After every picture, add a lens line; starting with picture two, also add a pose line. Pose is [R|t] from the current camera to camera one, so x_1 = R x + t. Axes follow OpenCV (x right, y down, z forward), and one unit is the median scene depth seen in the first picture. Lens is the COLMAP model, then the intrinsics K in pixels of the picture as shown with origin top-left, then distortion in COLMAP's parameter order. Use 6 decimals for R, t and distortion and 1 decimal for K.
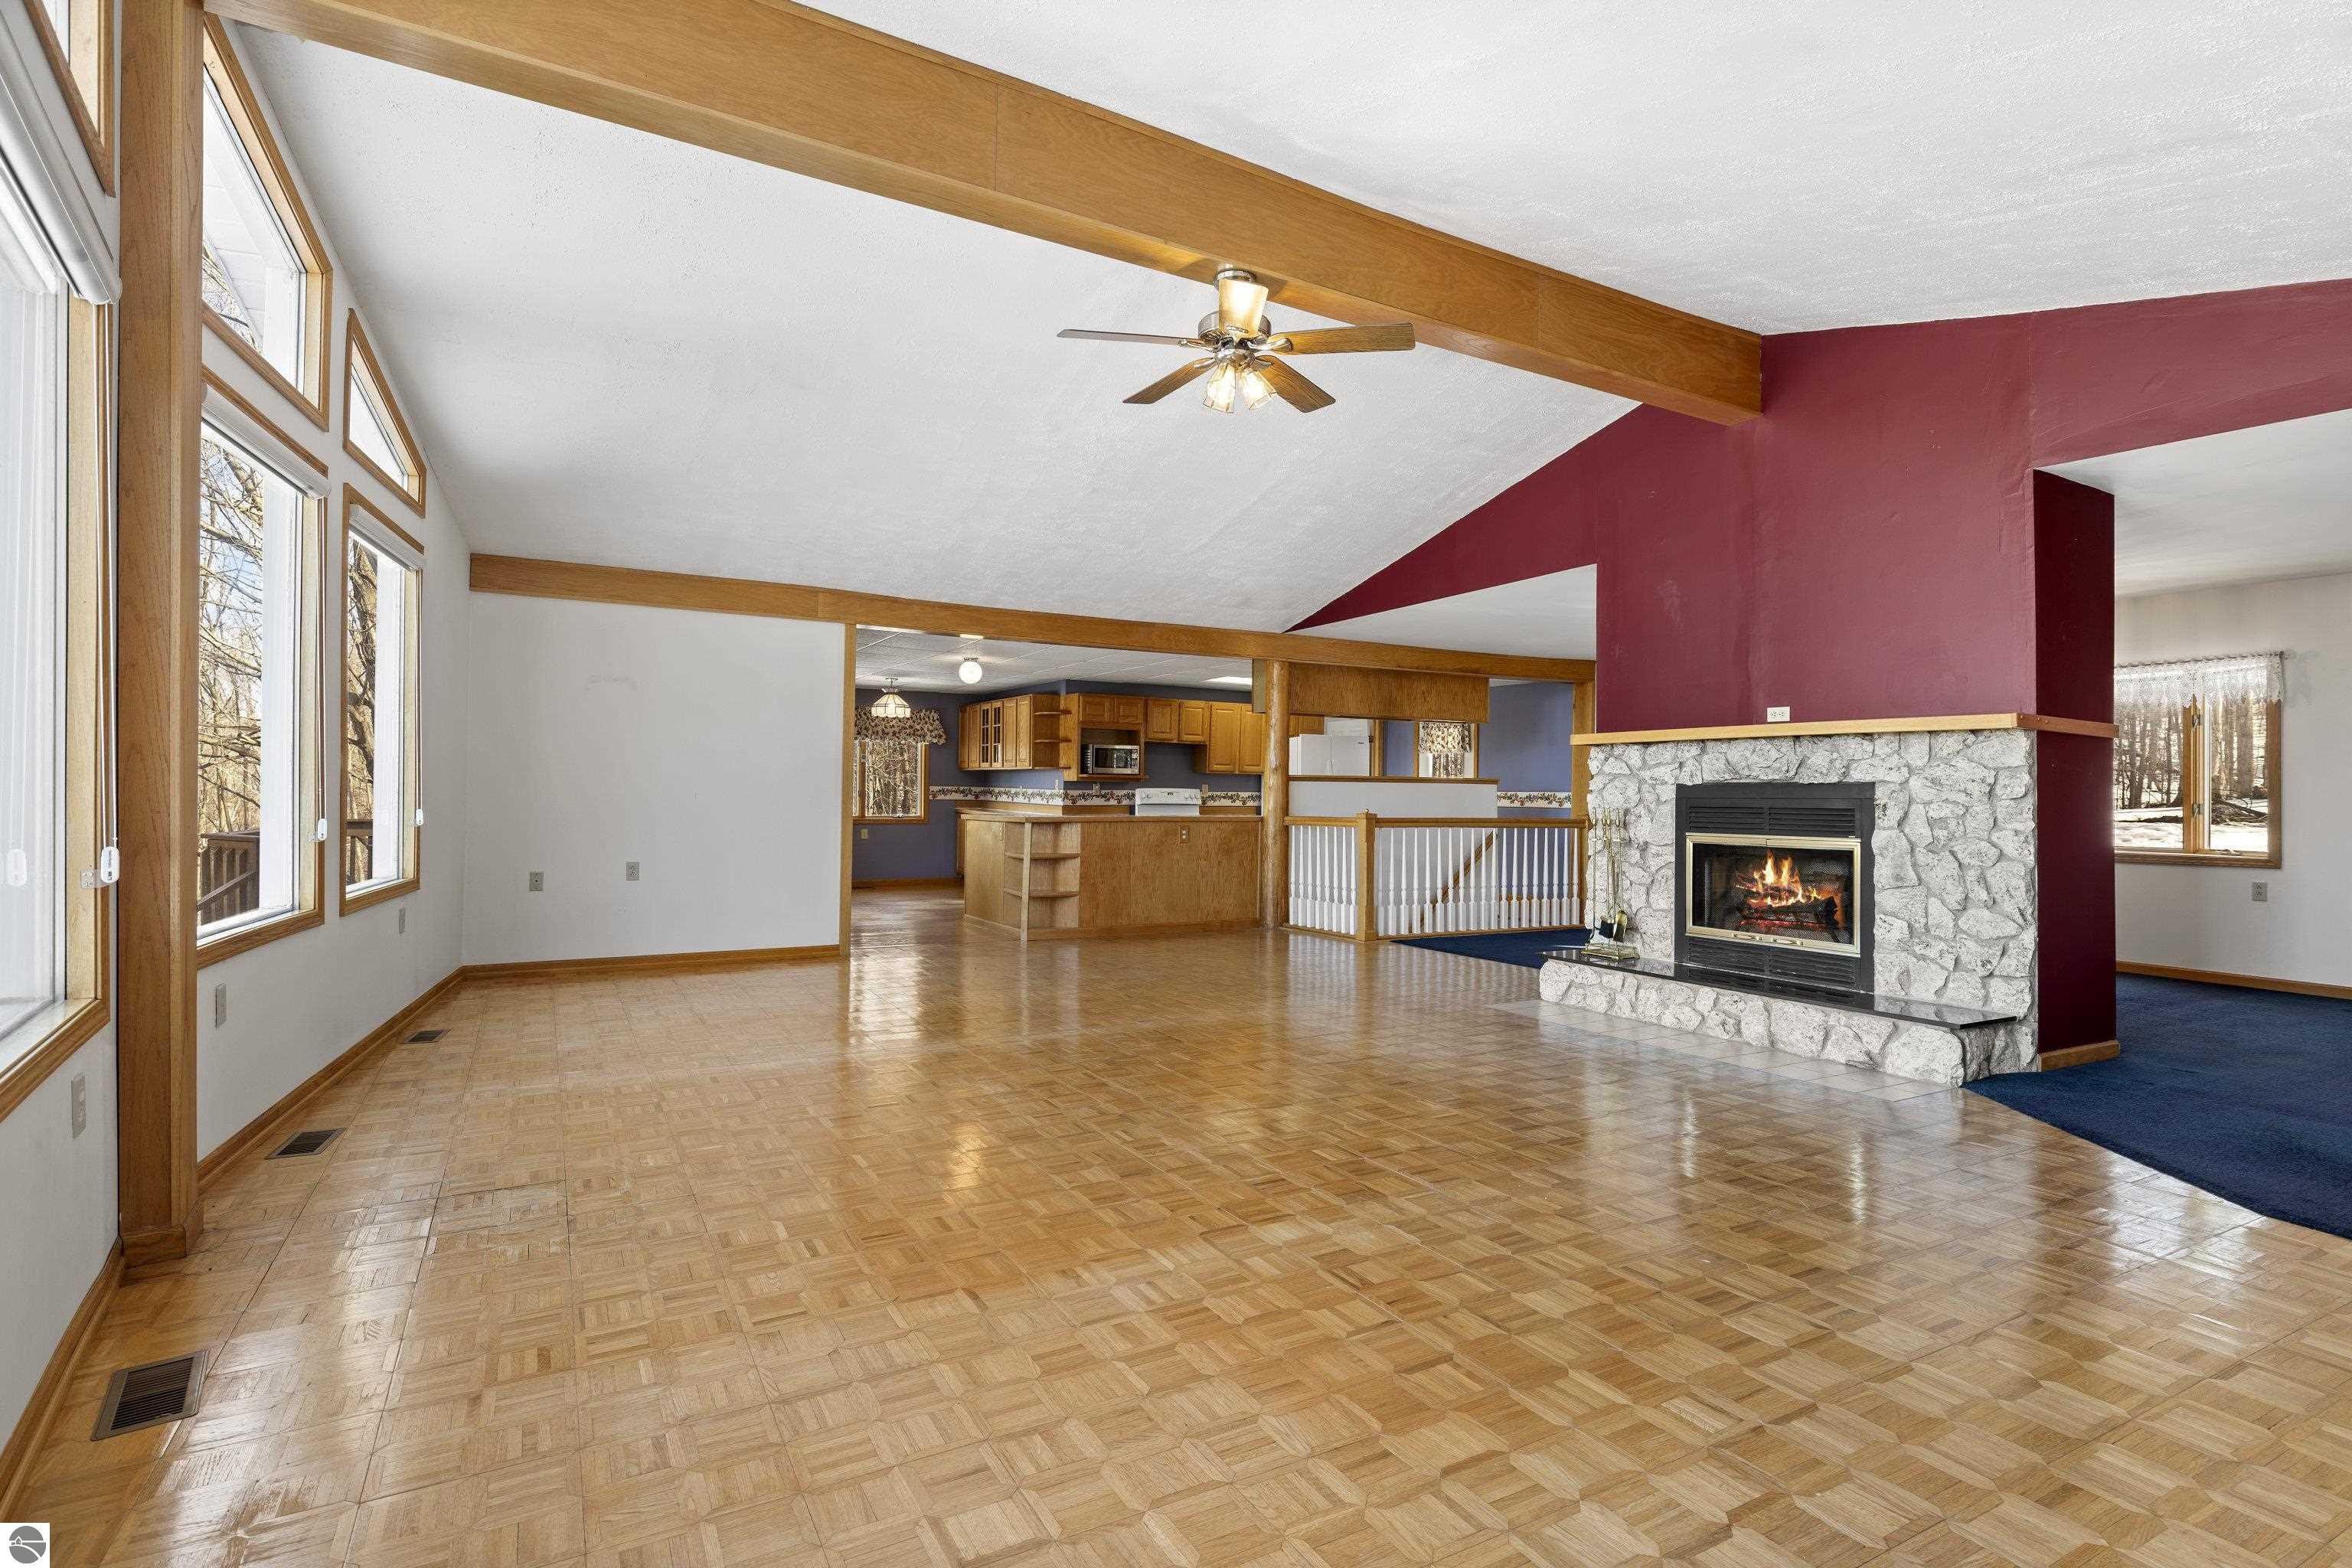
lens RADIAL K [[1208.4, 0, 1199.6], [0, 1208.4, 787.6], [0, 0, 1]] dist [-0.000263, -0.000052]
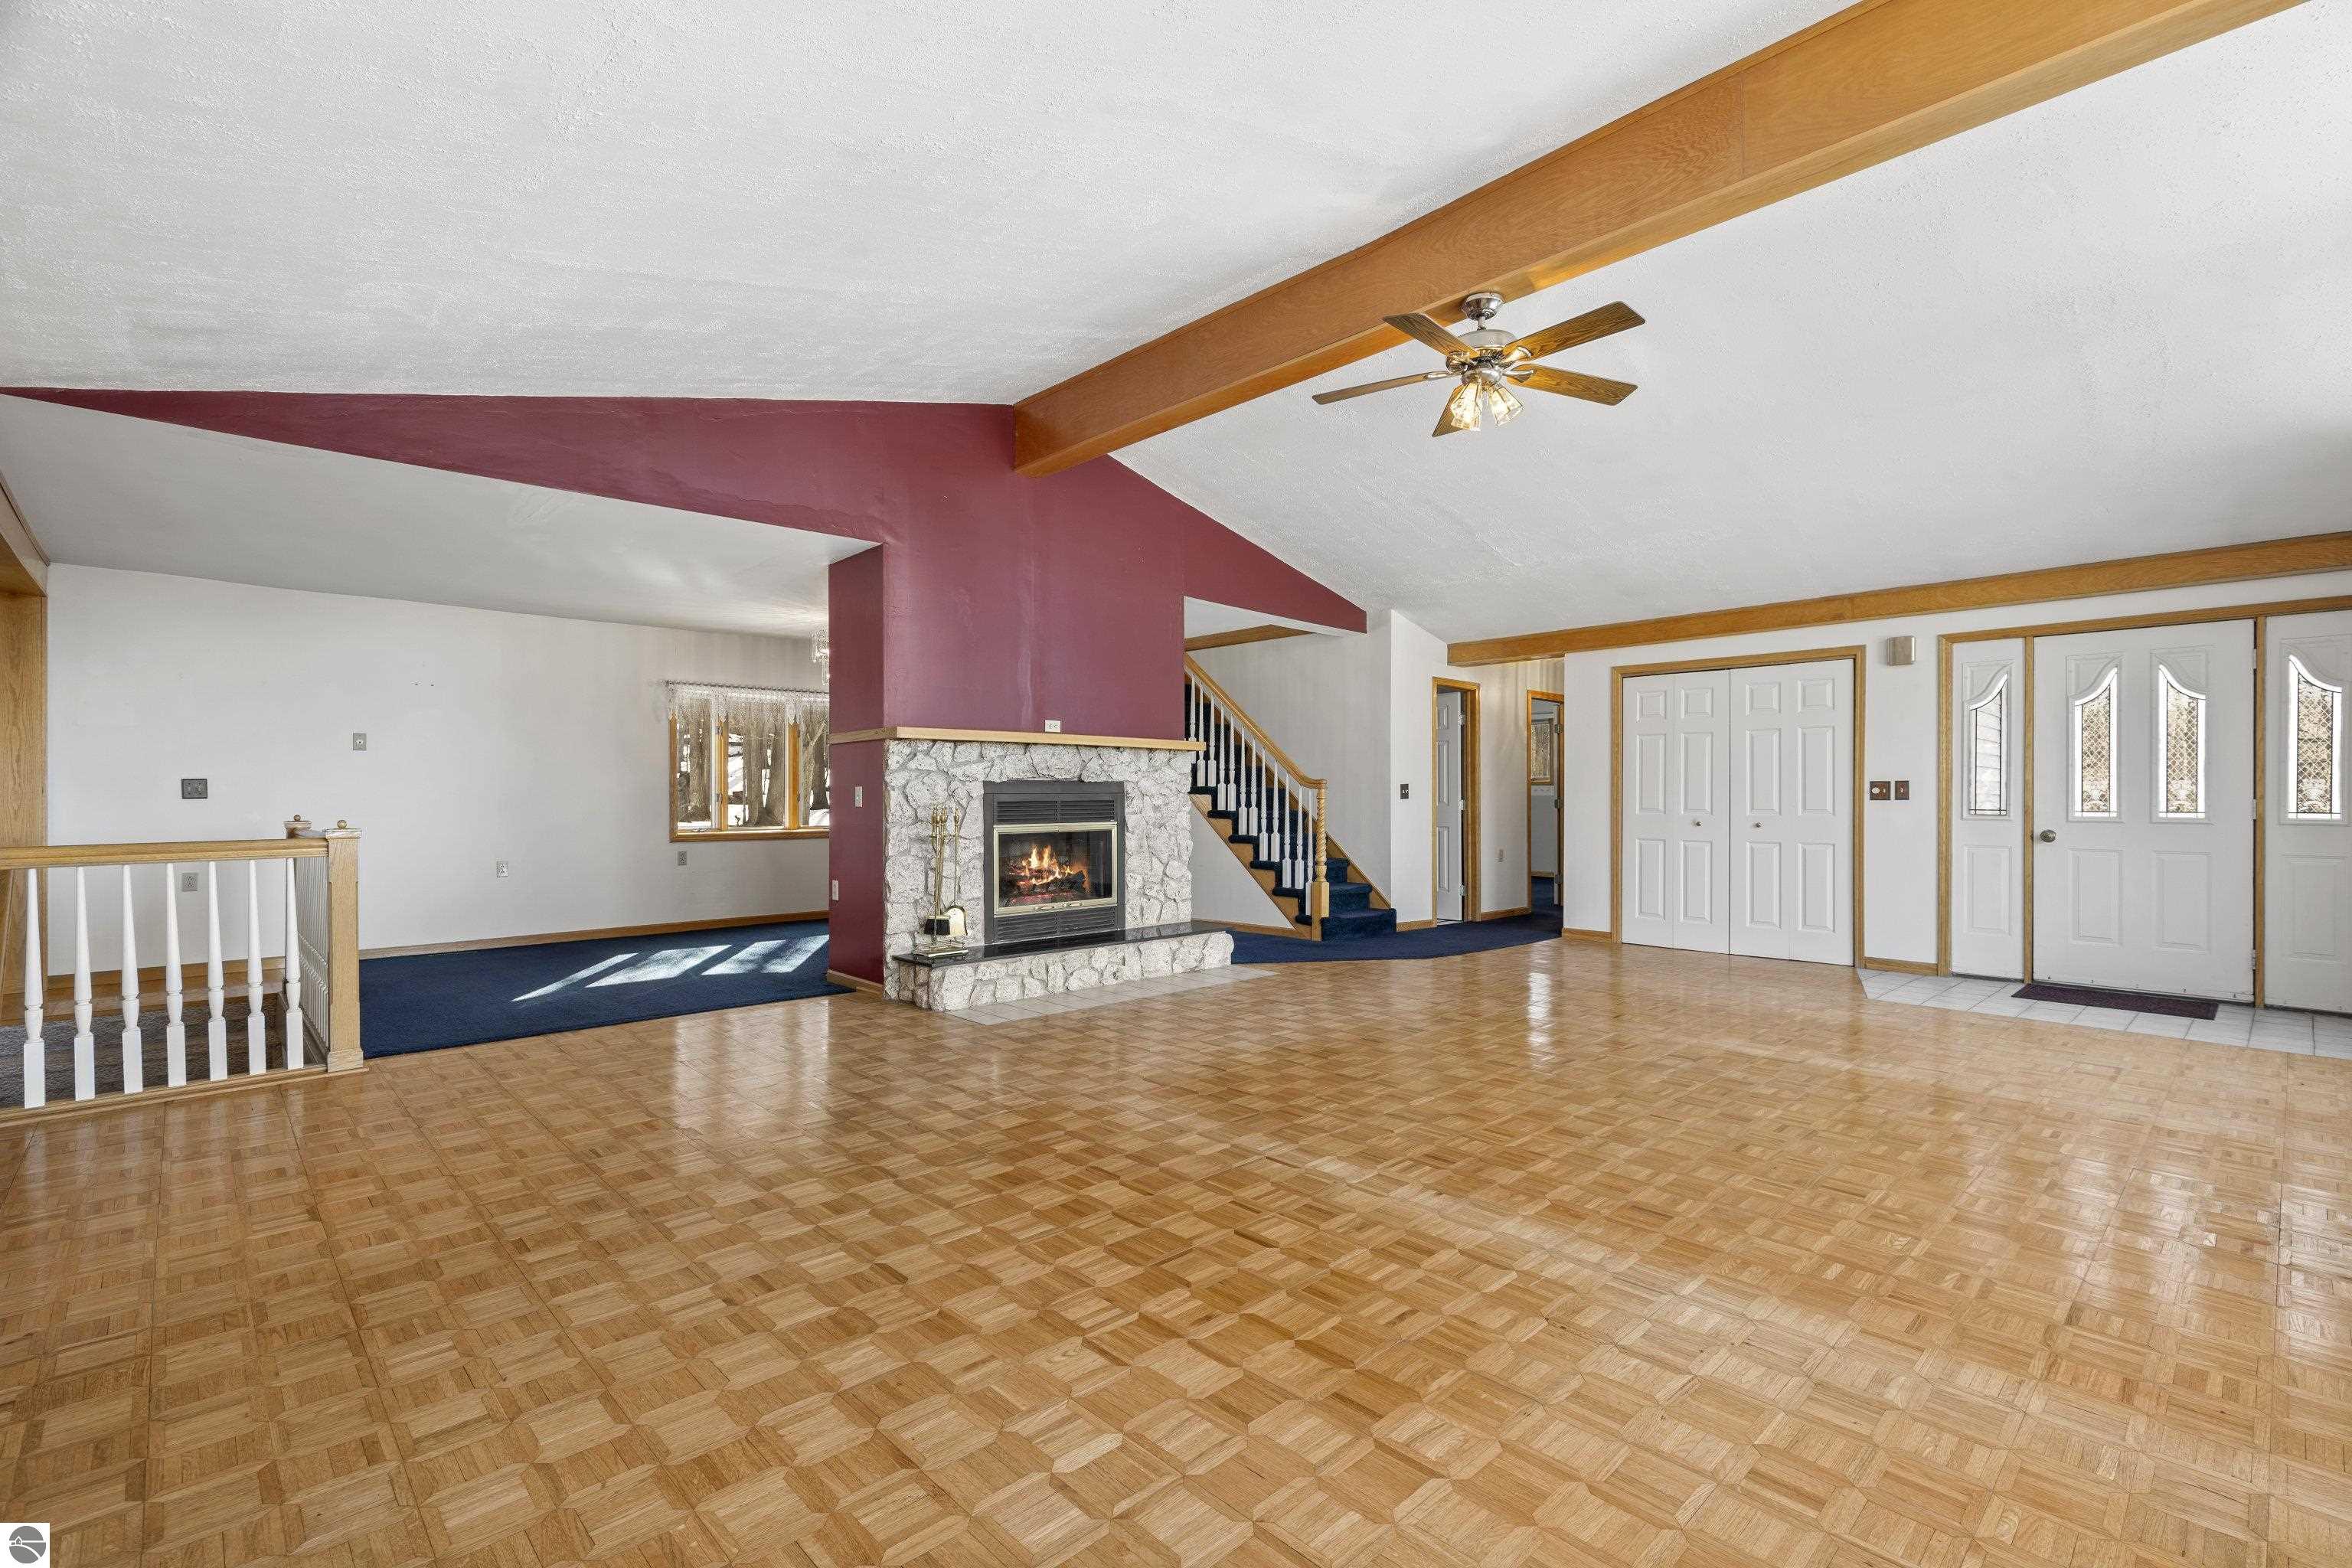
lens RADIAL K [[1062.6, 0, 1184.8], [0, 1062.6, 794.4], [0, 0, 1]] dist [0.004633, -0.000689]
pose [[-0.251429, -0.008773, 0.967836, -0.594596], [-0.005646, 0.999955, 0.007598, 0.000912], [-0.967859, -0.003554, -0.251467, 1.093077]]
